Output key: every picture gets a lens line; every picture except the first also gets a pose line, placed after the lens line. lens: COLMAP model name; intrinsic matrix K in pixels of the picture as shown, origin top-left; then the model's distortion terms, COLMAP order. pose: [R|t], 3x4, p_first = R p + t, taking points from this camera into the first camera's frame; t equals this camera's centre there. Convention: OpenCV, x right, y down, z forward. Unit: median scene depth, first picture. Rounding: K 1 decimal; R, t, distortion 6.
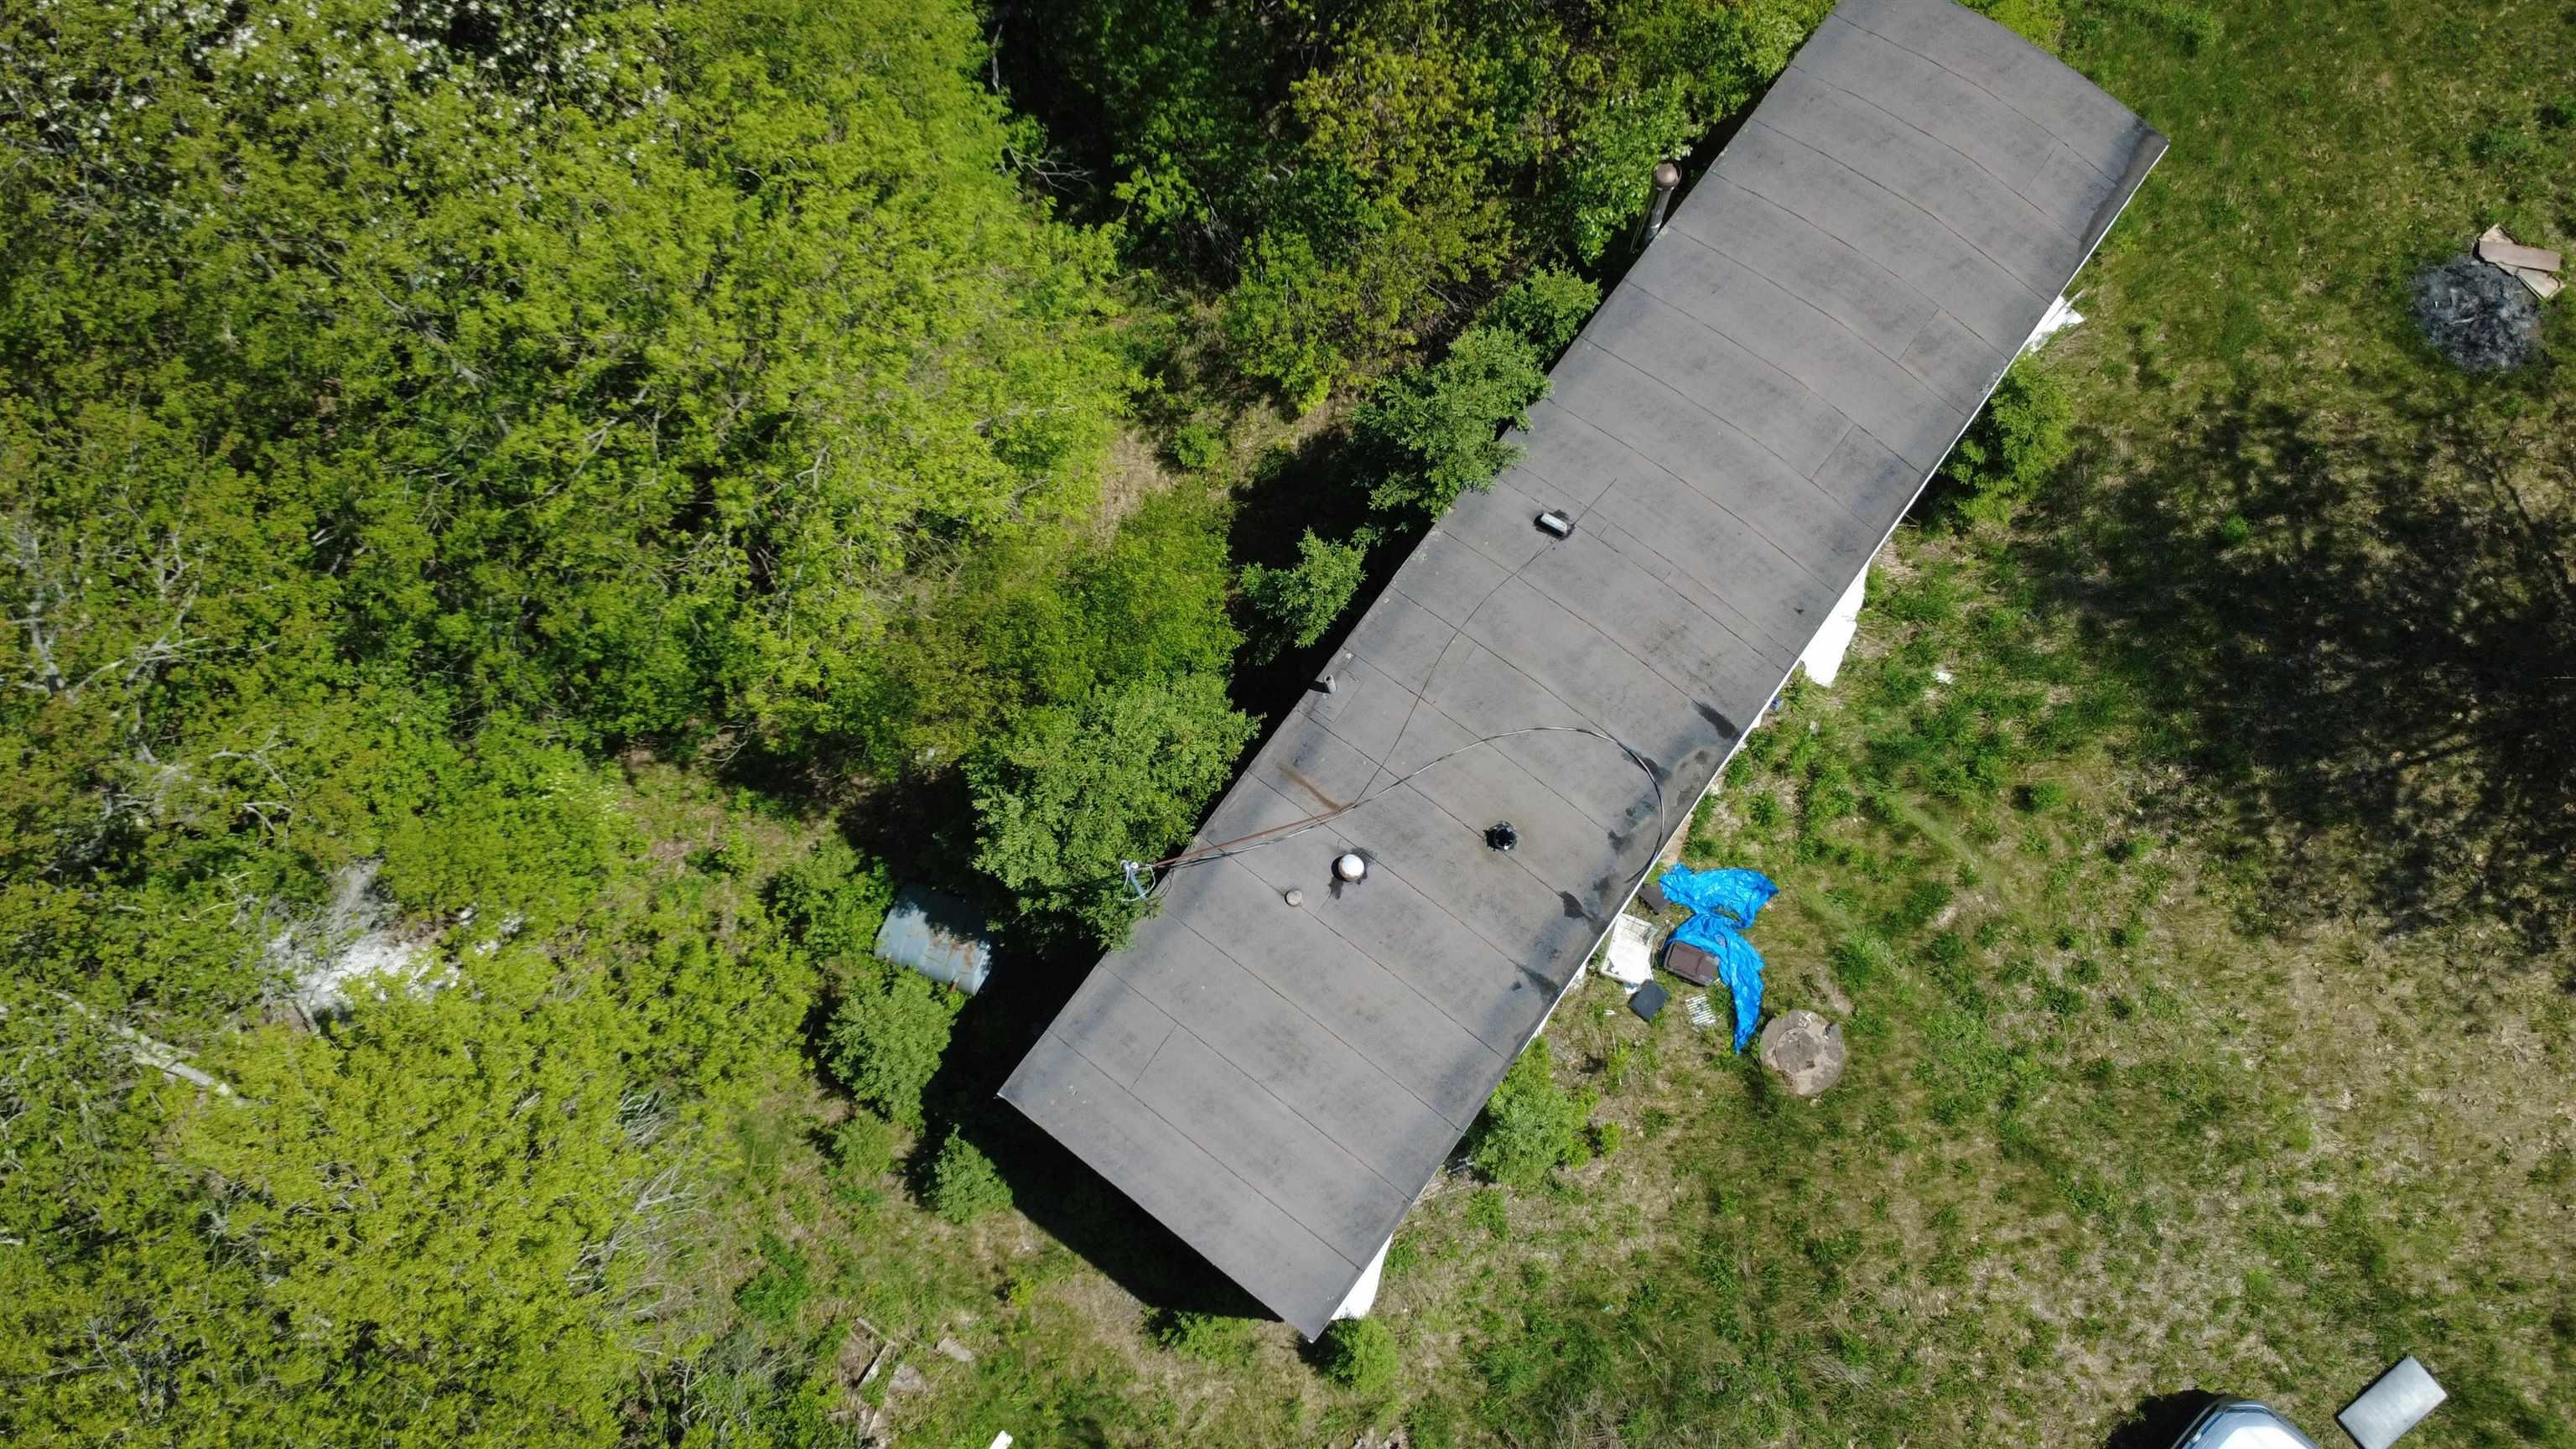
lens RADIAL K [[1885.6, 0, 1294.5], [0, 1885.6, 719.2], [0, 0, 1]] dist [-0.004980, -0.001330]
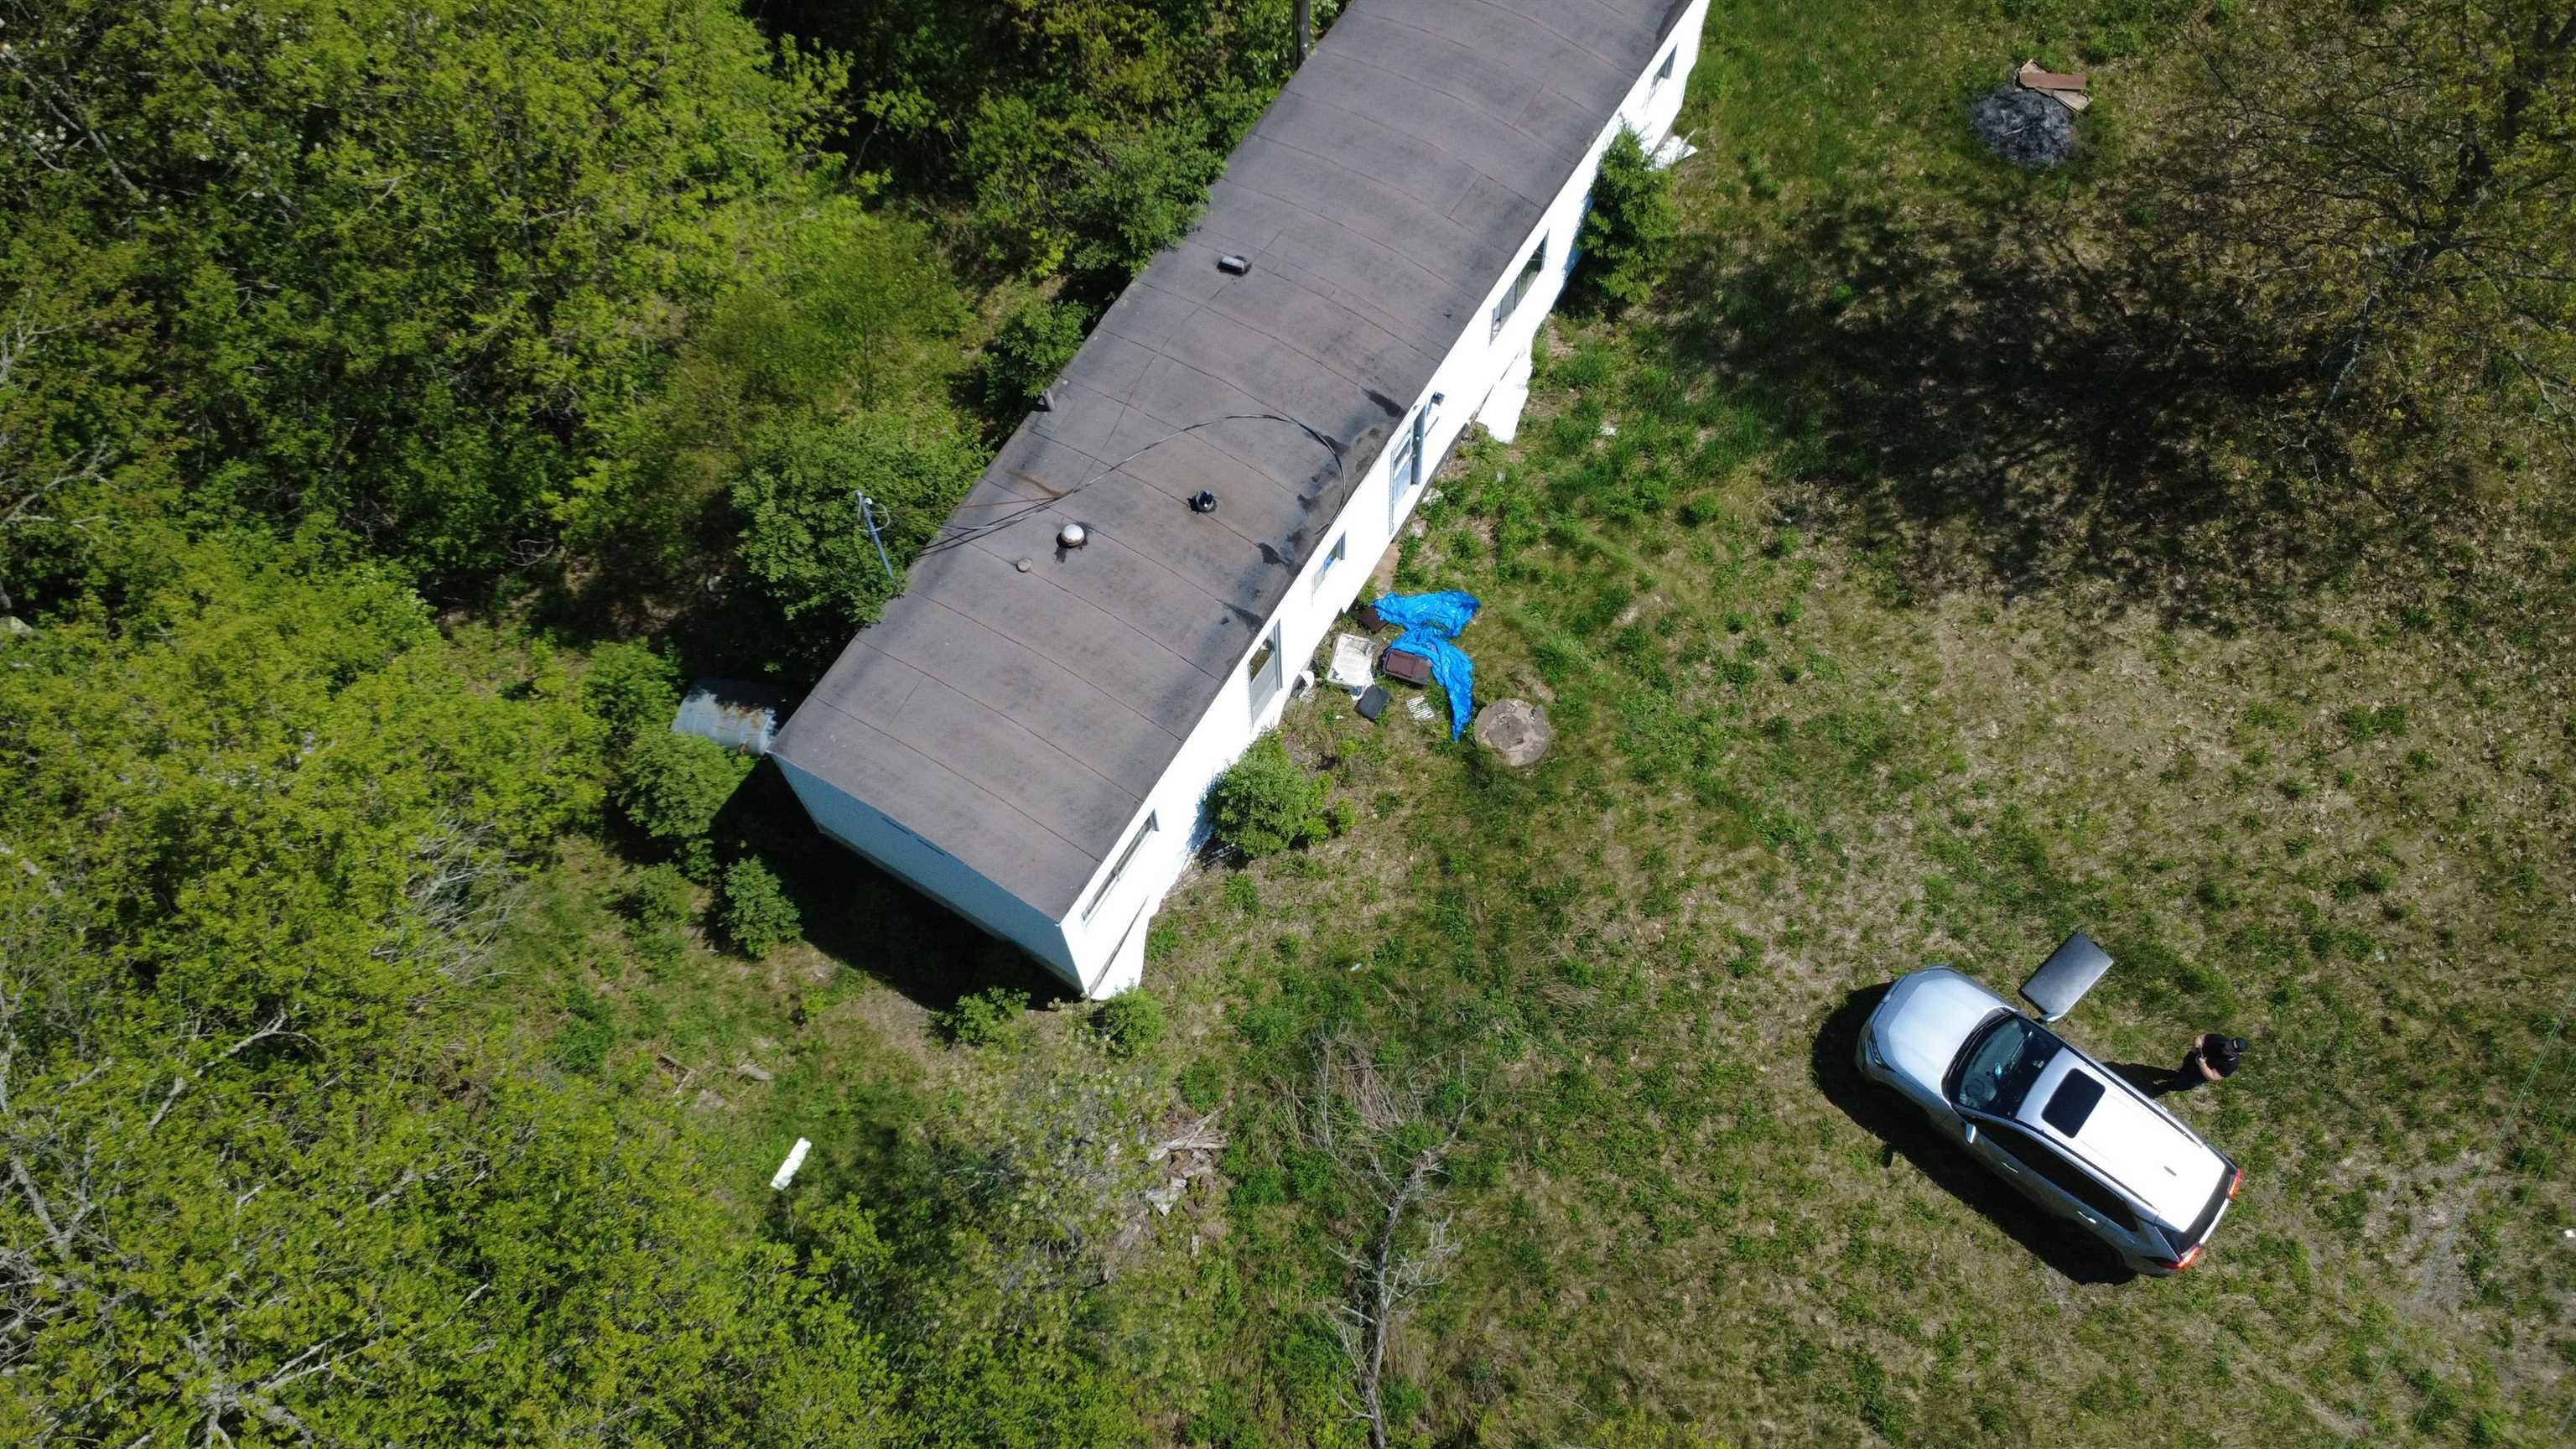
lens RADIAL K [[1885.6, 0, 1298.8], [0, 1885.6, 724.1], [0, 0, 1]] dist [-0.004980, -0.001330]
pose [[0.994944, -0.084070, 0.054936, 0.083134], [0.092657, 0.979428, -0.179264, 0.360914], [-0.038735, 0.183448, 0.982266, -0.091345]]
